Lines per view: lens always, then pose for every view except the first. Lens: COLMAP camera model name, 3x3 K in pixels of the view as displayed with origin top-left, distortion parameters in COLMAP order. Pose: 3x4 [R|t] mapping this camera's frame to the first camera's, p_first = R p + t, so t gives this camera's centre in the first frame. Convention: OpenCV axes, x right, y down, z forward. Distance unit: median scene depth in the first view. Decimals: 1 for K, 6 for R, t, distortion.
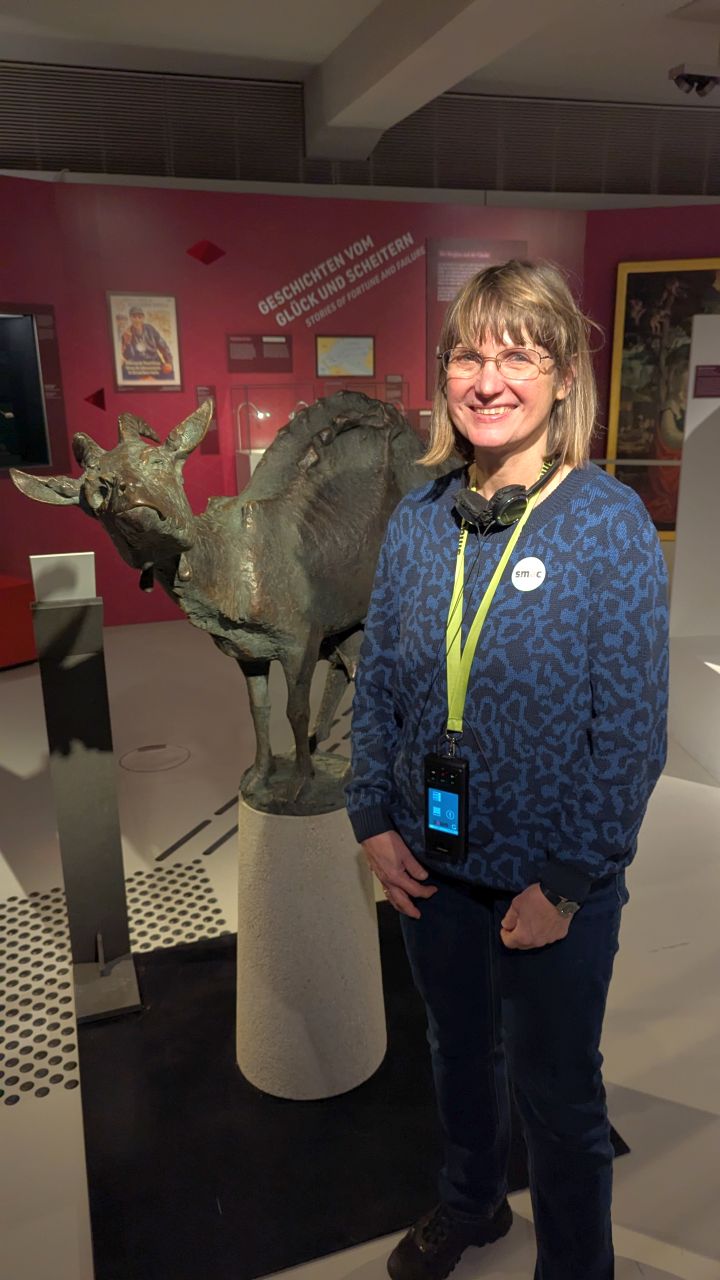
lens RADIAL K [[937.4, 0, 373.6], [0, 937.4, 559.0], [0, 0, 1]] dist [0.005431, 0.001051]
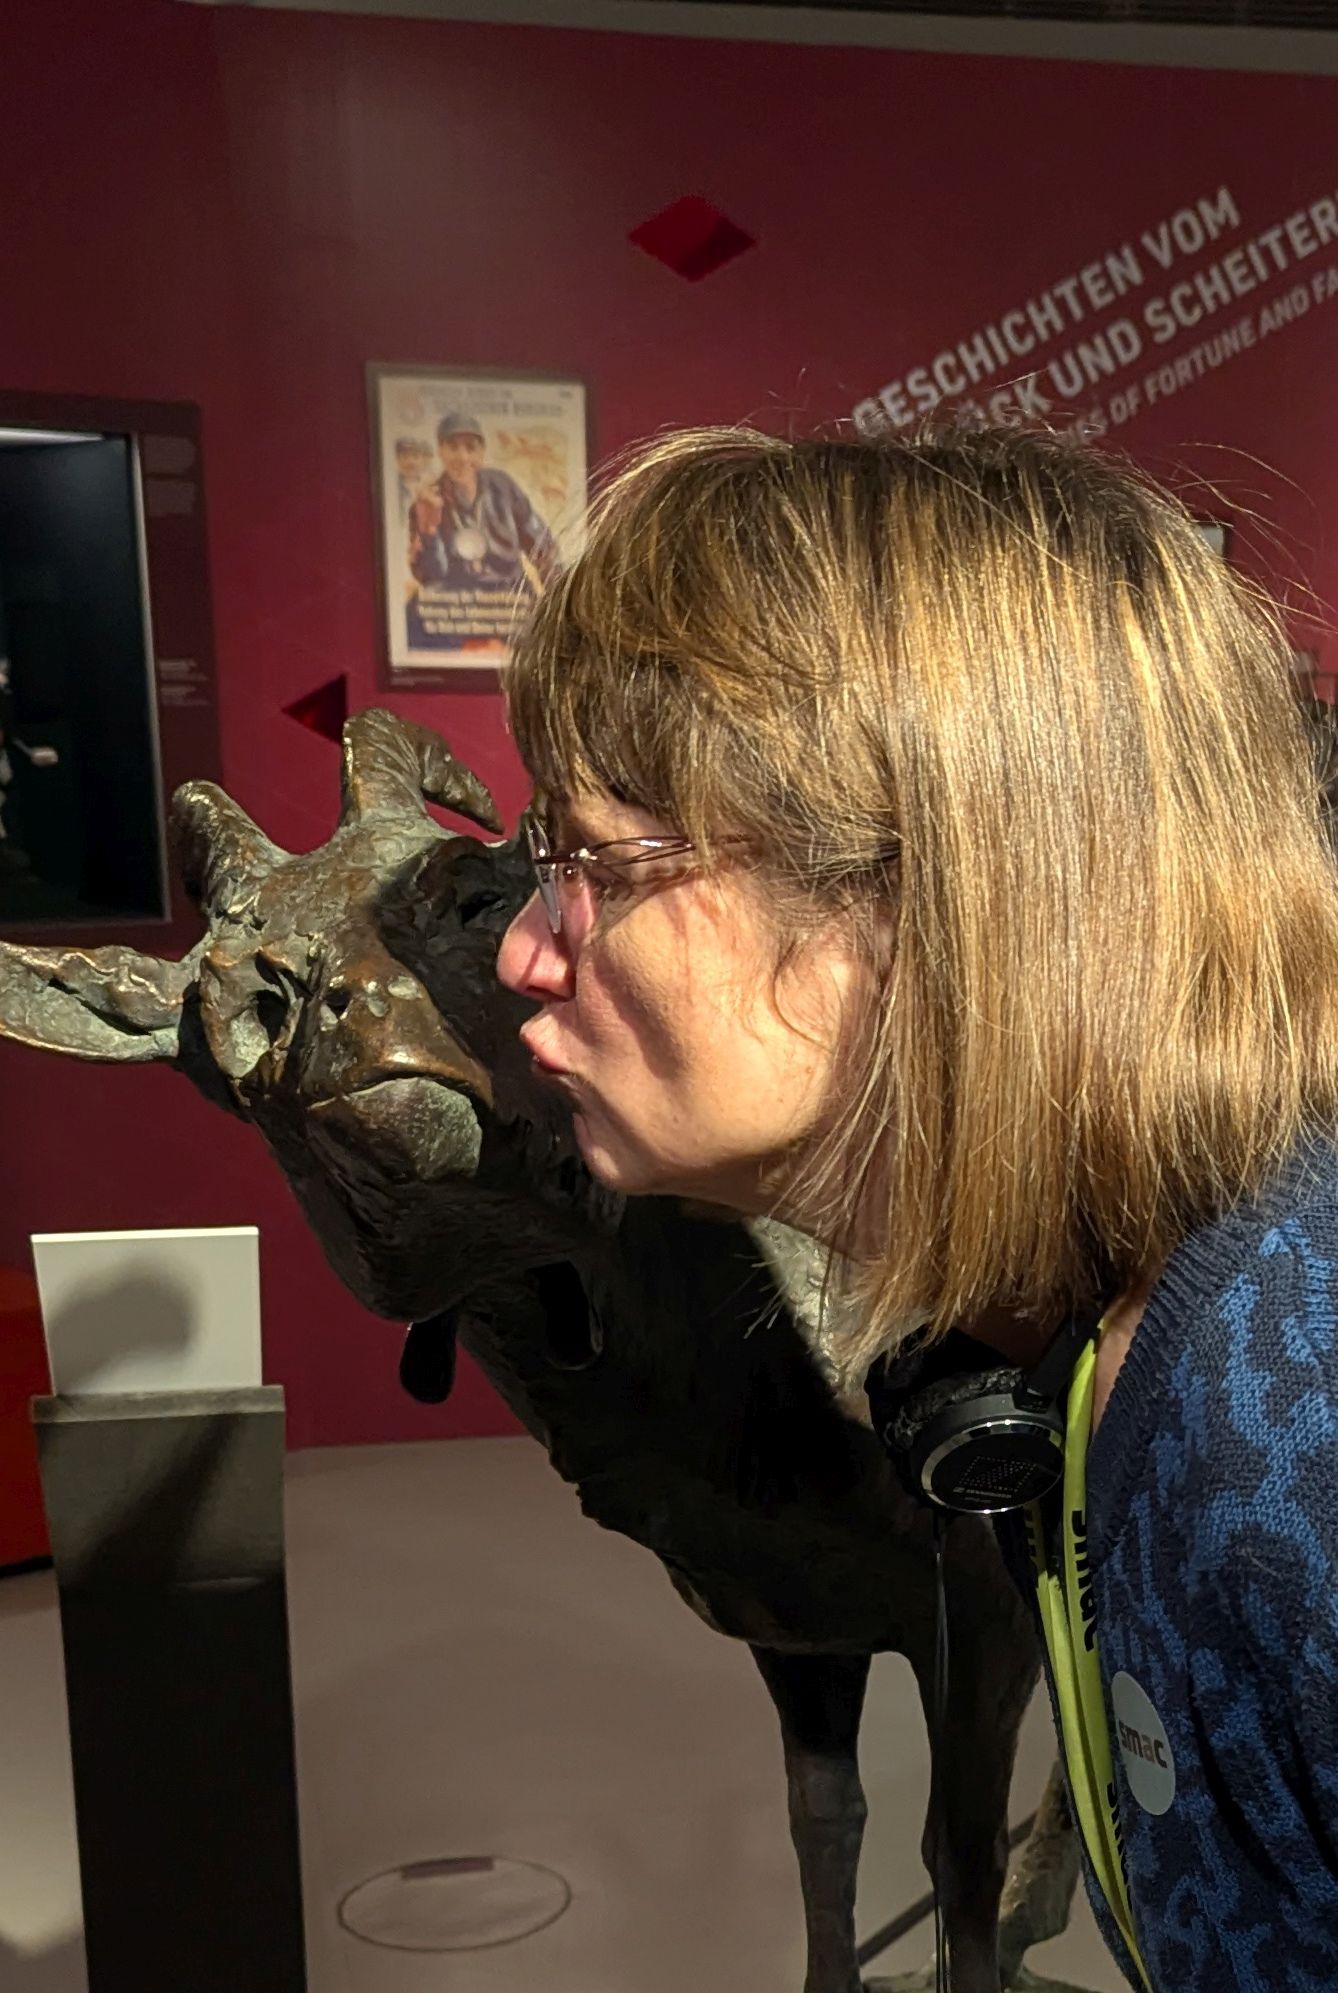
lens RADIAL K [[1384.3, 0, 667.6], [0, 1384.3, 995.4], [0, 0, 1]] dist [-0.005469, -0.000568]
pose [[0.988432, 0.026362, -0.149359, -0.112866], [-0.038824, 0.995946, -0.081147, -0.044947], [0.146614, 0.086007, 0.985448, 0.578004]]
